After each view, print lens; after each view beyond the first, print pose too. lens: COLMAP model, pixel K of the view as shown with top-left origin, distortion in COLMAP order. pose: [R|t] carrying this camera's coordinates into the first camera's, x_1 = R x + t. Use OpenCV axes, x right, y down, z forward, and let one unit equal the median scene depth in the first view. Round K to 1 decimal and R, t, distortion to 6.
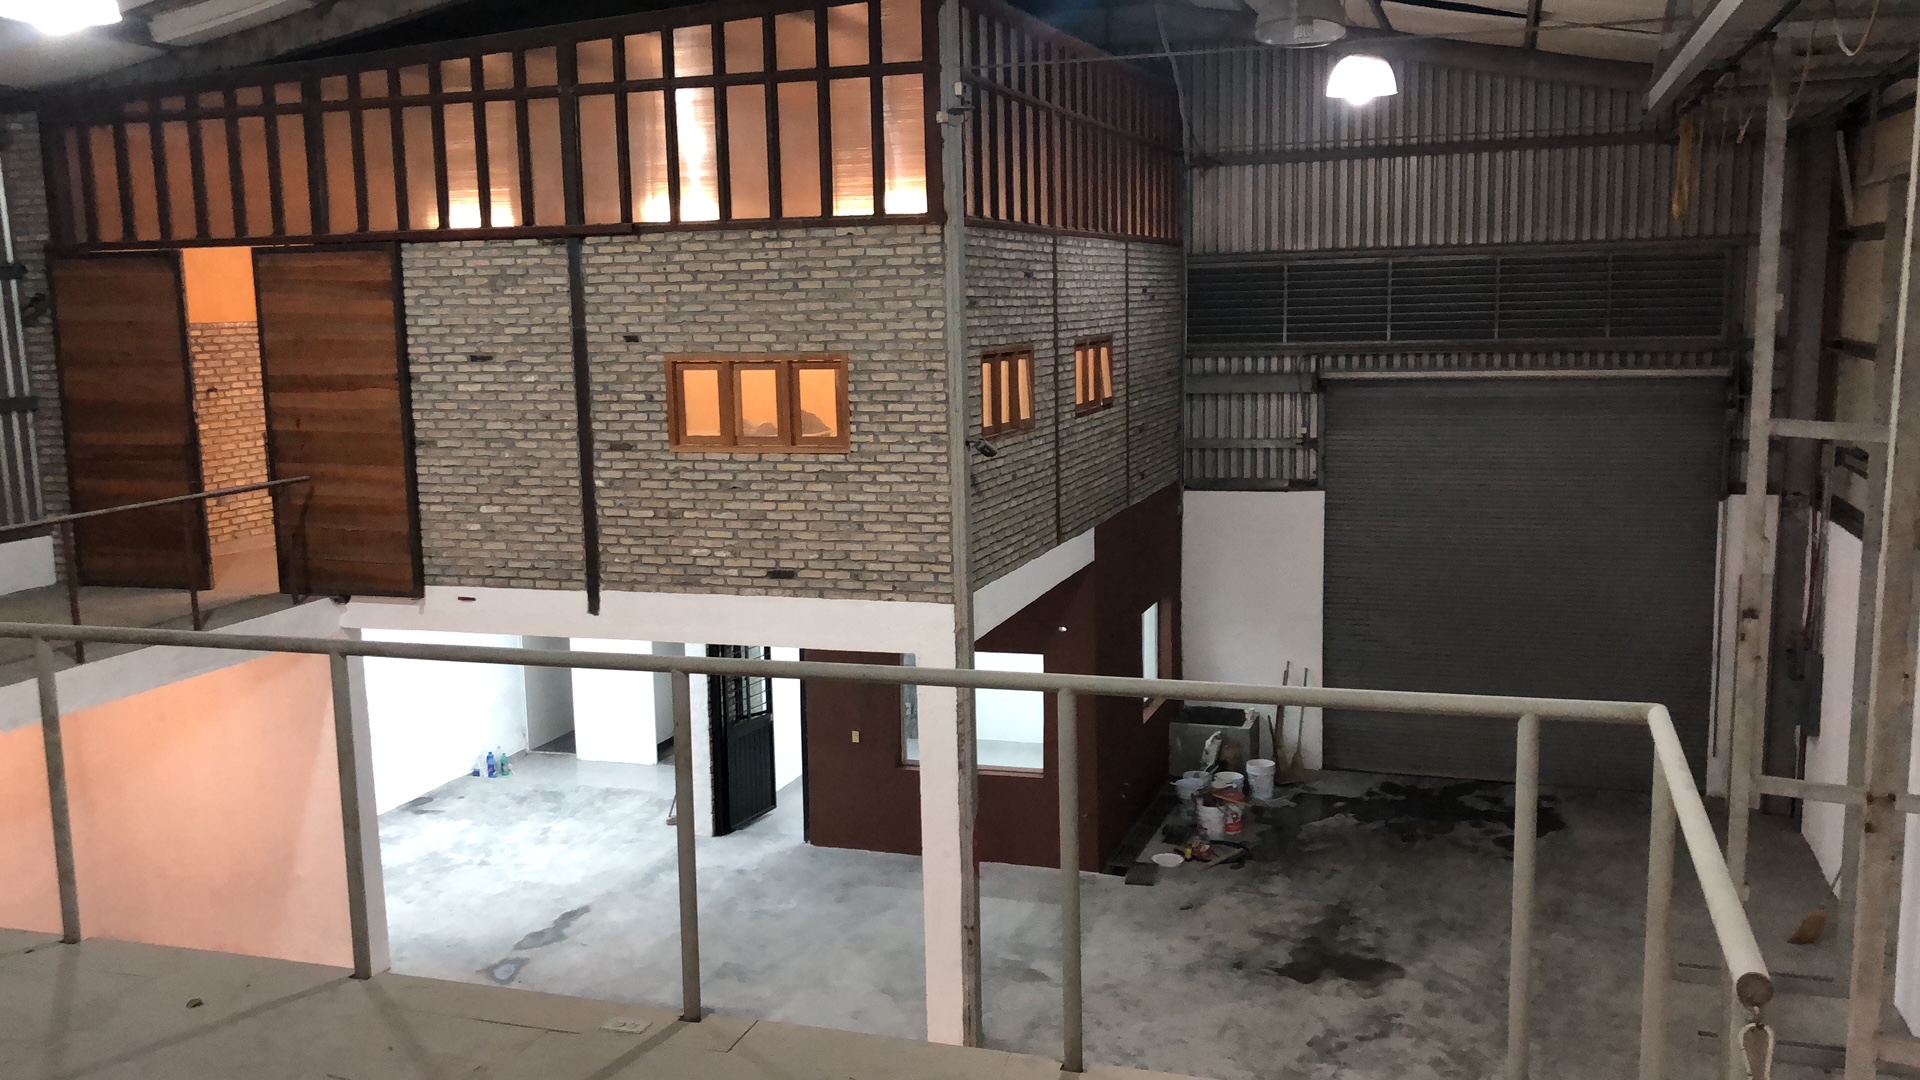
lens RADIAL K [[1747.1, 0, 960.0], [0, 1747.1, 540.0], [0, 0, 1]] dist [-0.002323, 0.000119]
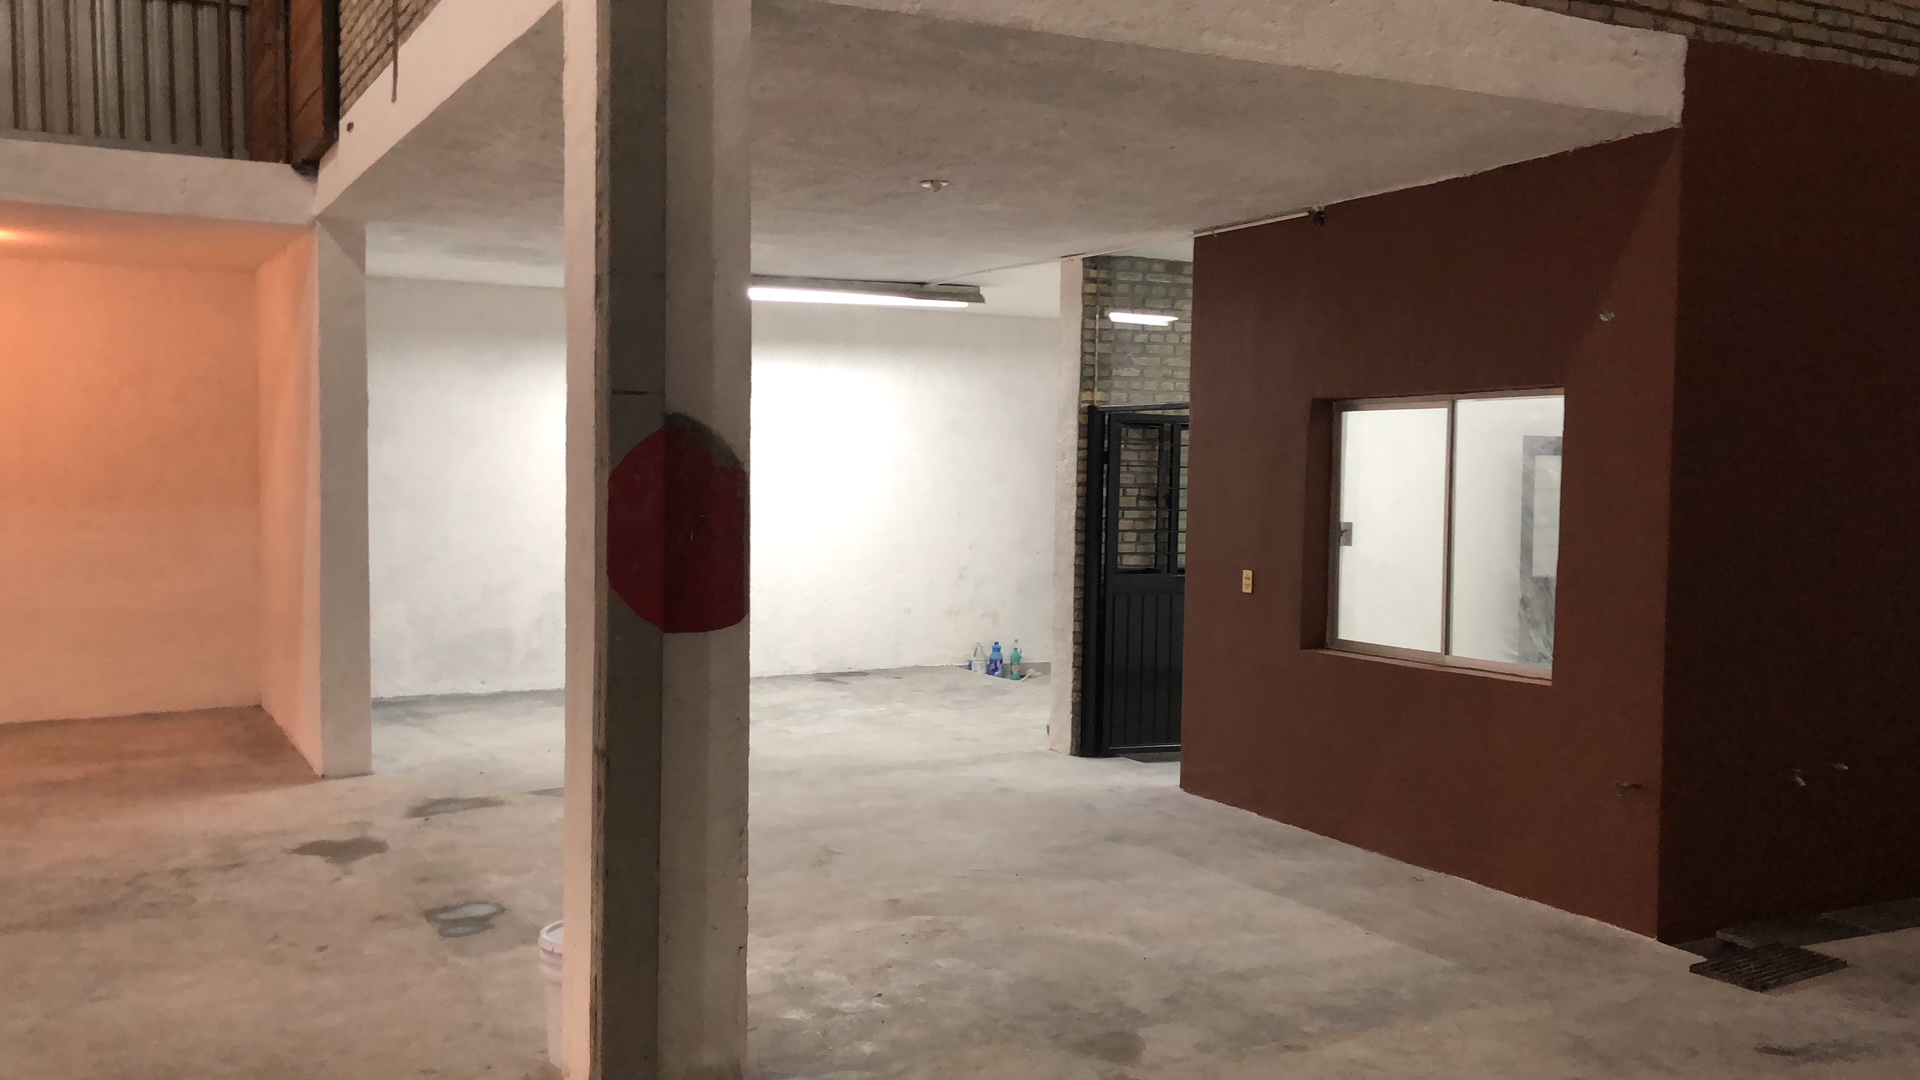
lens RADIAL K [[1631.4, 0, 901.8], [0, 1631.4, 636.4], [0, 0, 1]] dist [0.002478, 0.000603]
pose [[0.703663, 0.103407, -0.702969, 0.276680], [-0.129466, 0.991451, 0.016250, 0.179081], [0.698639, 0.079576, 0.711035, 0.786698]]
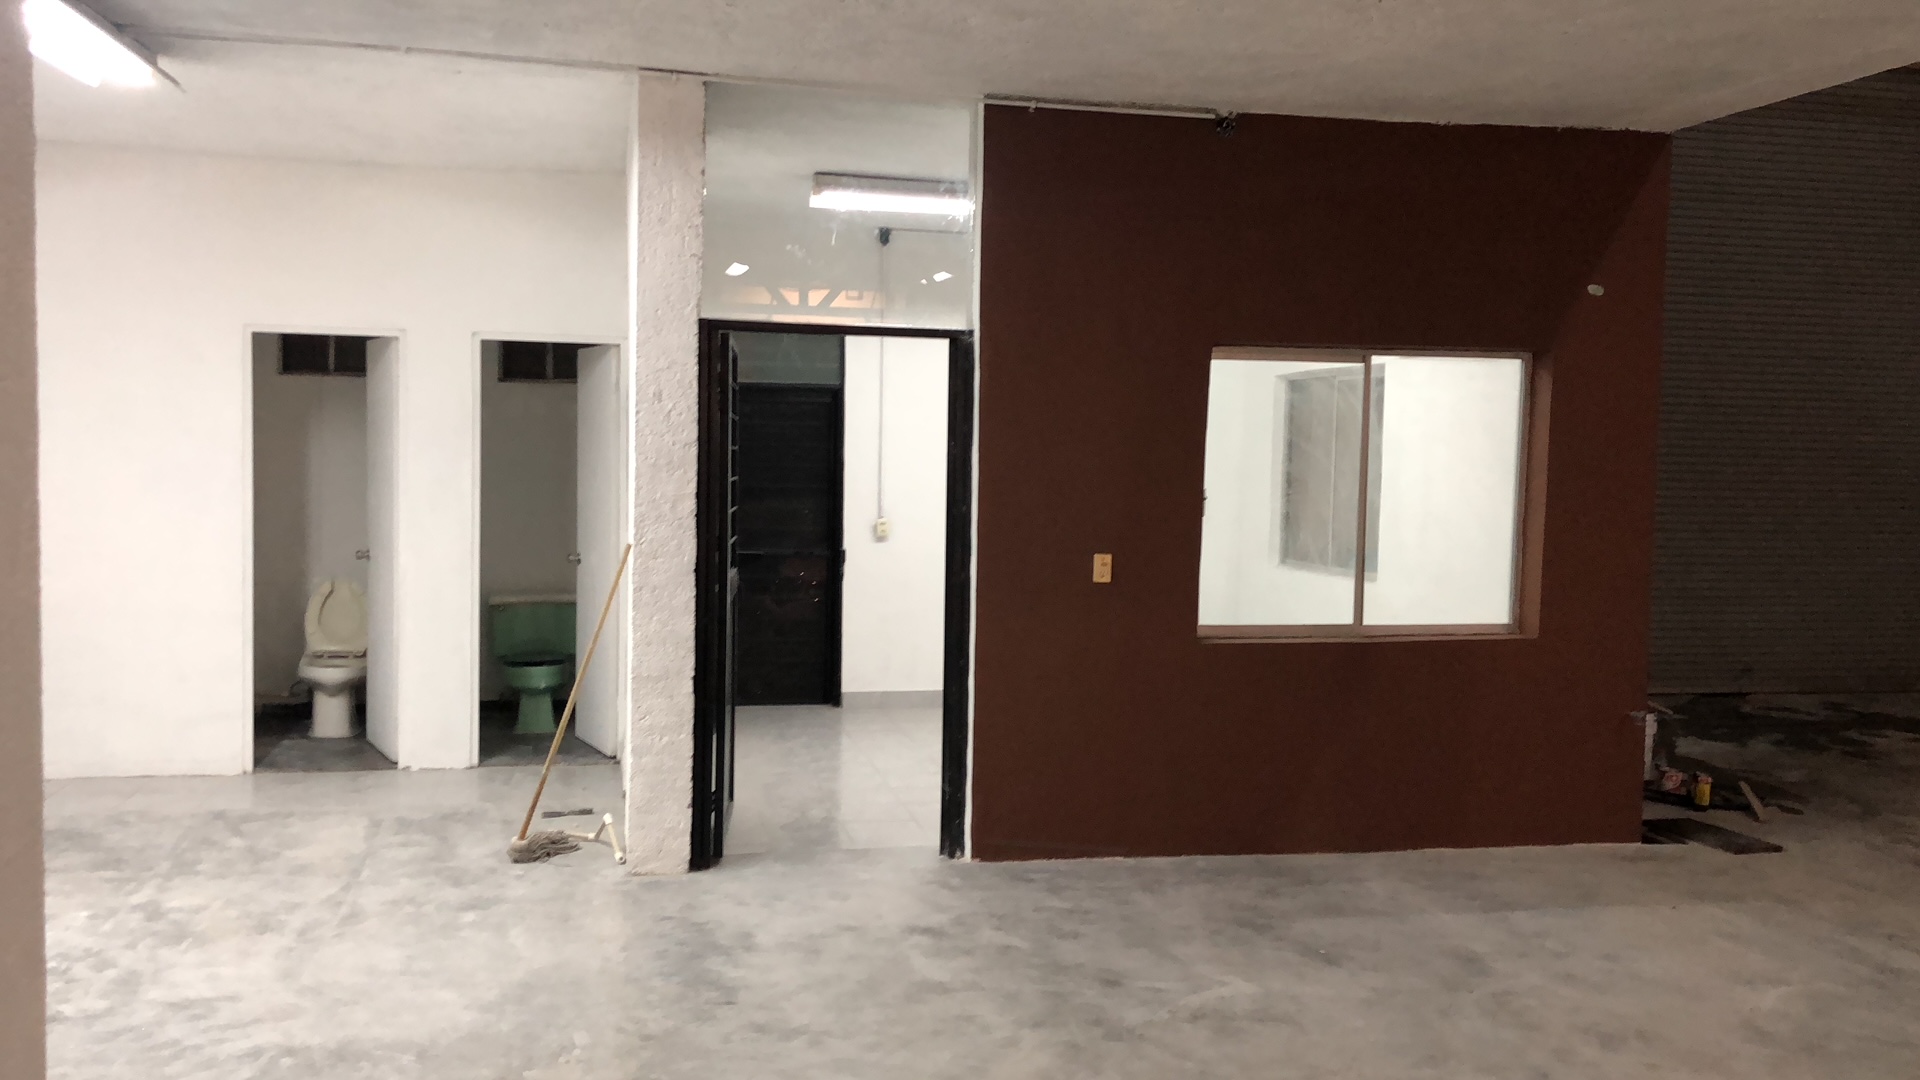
lens RADIAL K [[1747.1, 0, 960.0], [0, 1747.1, 540.0], [0, 0, 1]] dist [-0.002323, 0.000119]
pose [[0.857142, 0.007592, 0.515024, -0.389791], [0.038924, 0.996078, -0.079462, 0.182452], [-0.513607, 0.088157, 0.853485, 0.903192]]
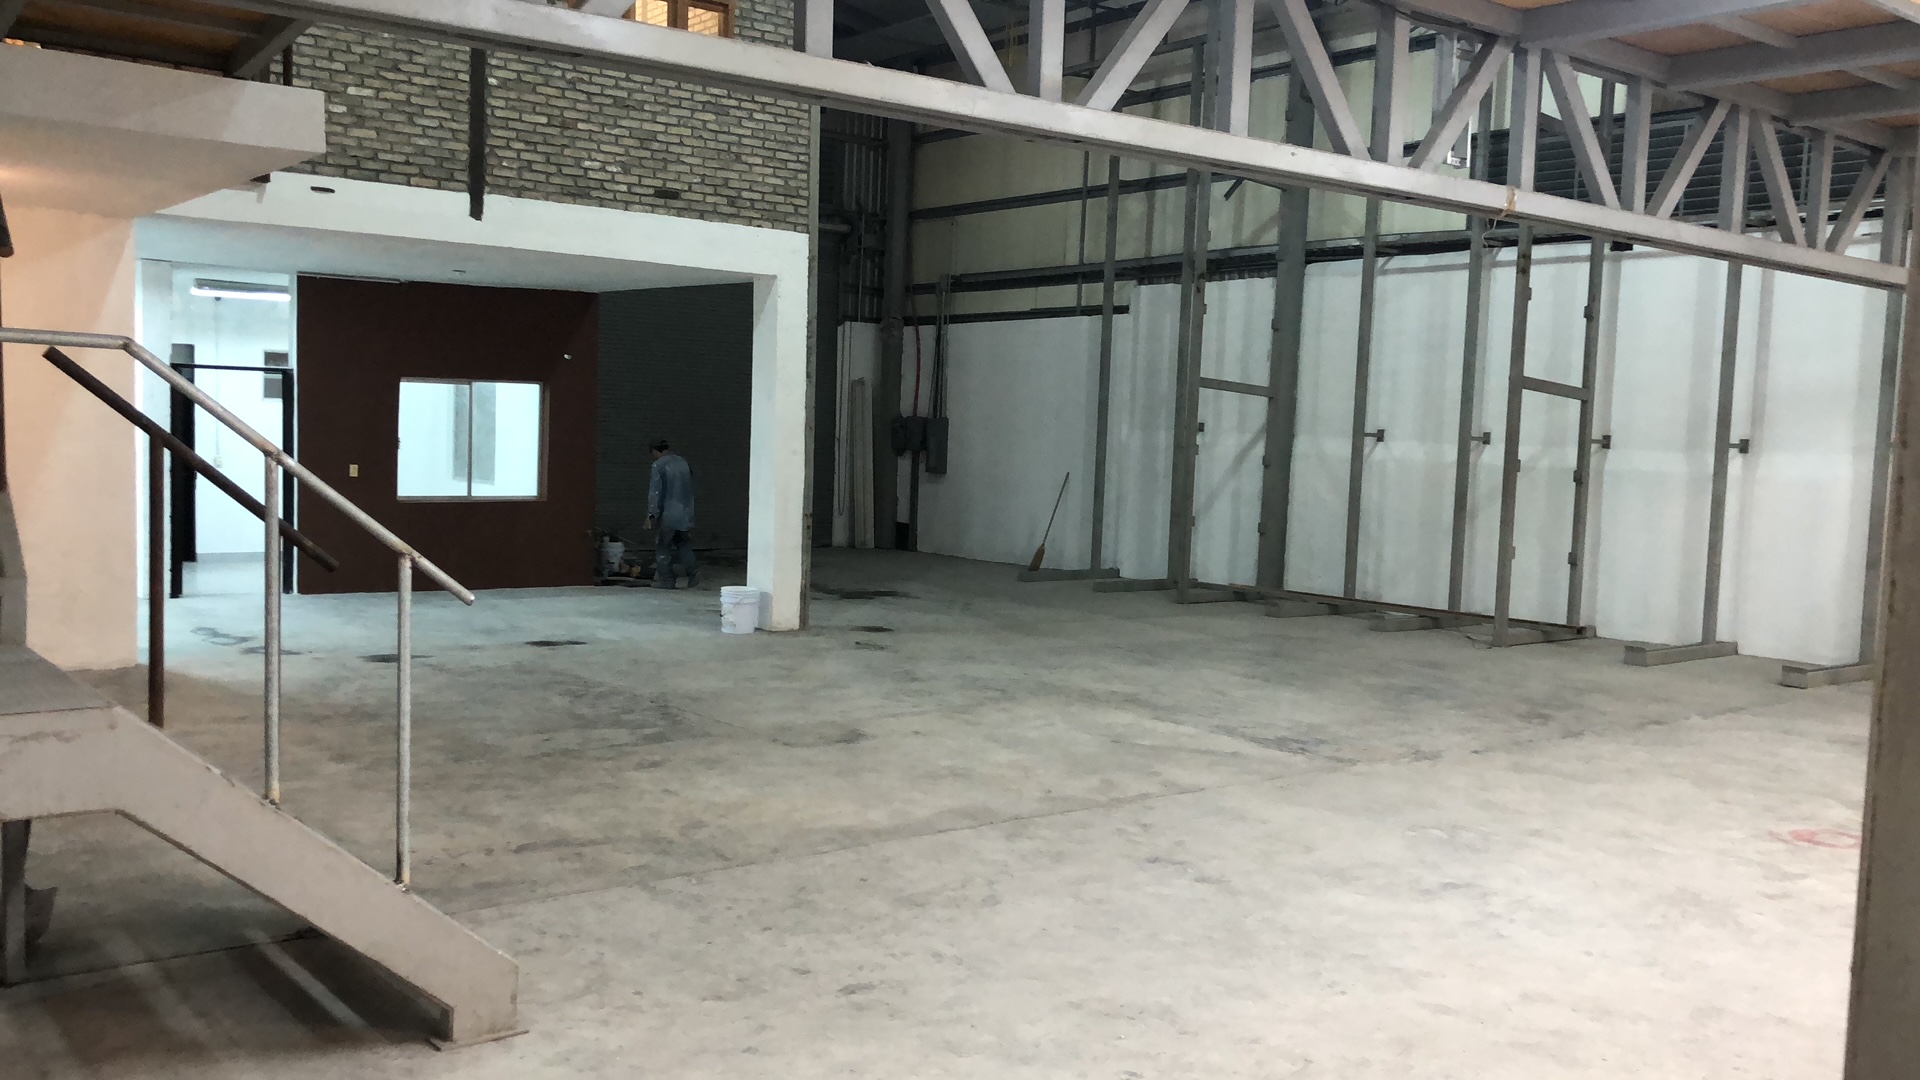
lens RADIAL K [[1747.1, 0, 960.0], [0, 1747.1, 540.0], [0, 0, 1]] dist [-0.002323, 0.000119]
pose [[0.581366, -0.007859, 0.813604, -0.855001], [0.065304, 0.997178, -0.037031, 0.277253], [-0.811017, 0.074660, 0.580239, 0.247349]]
